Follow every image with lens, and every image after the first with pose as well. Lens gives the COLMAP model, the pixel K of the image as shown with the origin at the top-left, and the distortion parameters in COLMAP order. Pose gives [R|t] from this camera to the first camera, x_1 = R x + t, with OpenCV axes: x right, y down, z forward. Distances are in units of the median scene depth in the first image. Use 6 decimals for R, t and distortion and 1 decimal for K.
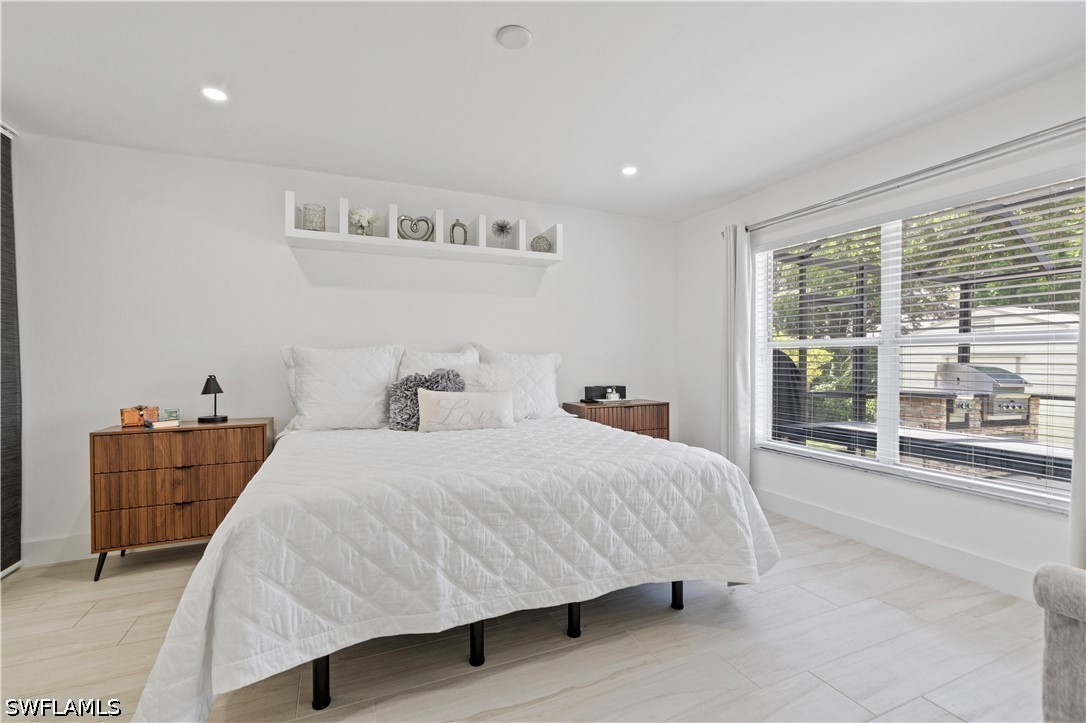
lens RADIAL K [[478.0, 0, 542.9], [0, 478.0, 366.6], [0, 0, 1]] dist [-0.001538, 0.000530]
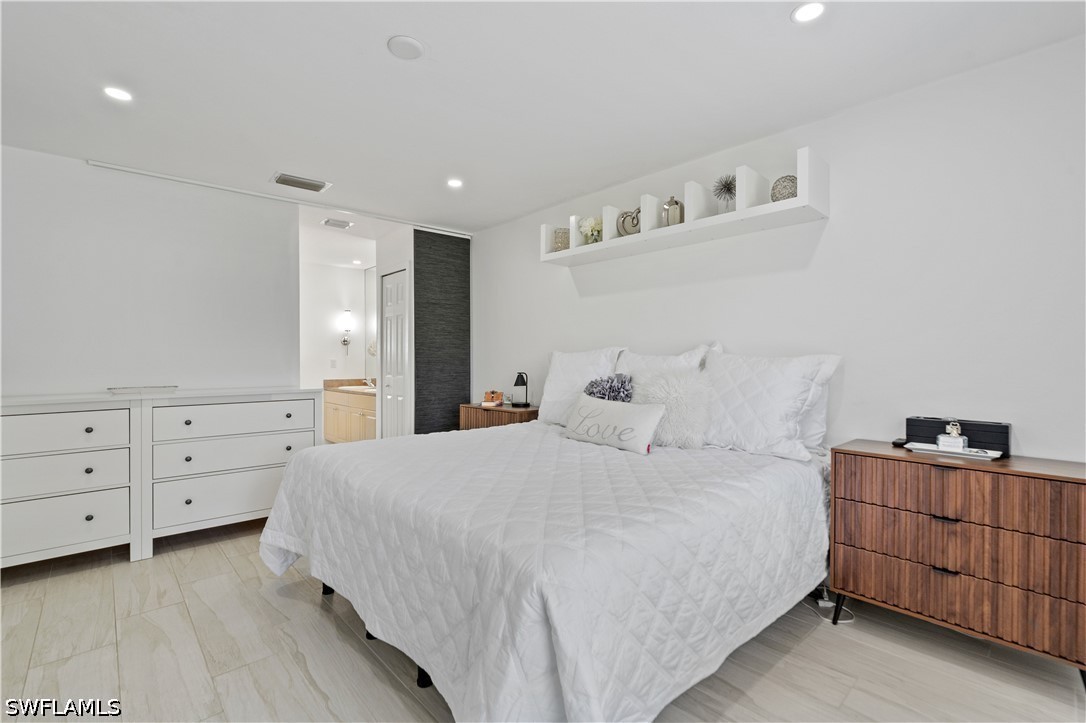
lens RADIAL K [[487.3, 0, 546.0], [0, 487.3, 347.0], [0, 0, 1]] dist [-0.007892, 0.001683]
pose [[0.322471, -0.018618, -0.946396, 0.607053], [-0.014248, 0.999598, -0.024519, -0.020113], [0.946472, 0.021391, 0.322076, 0.564344]]
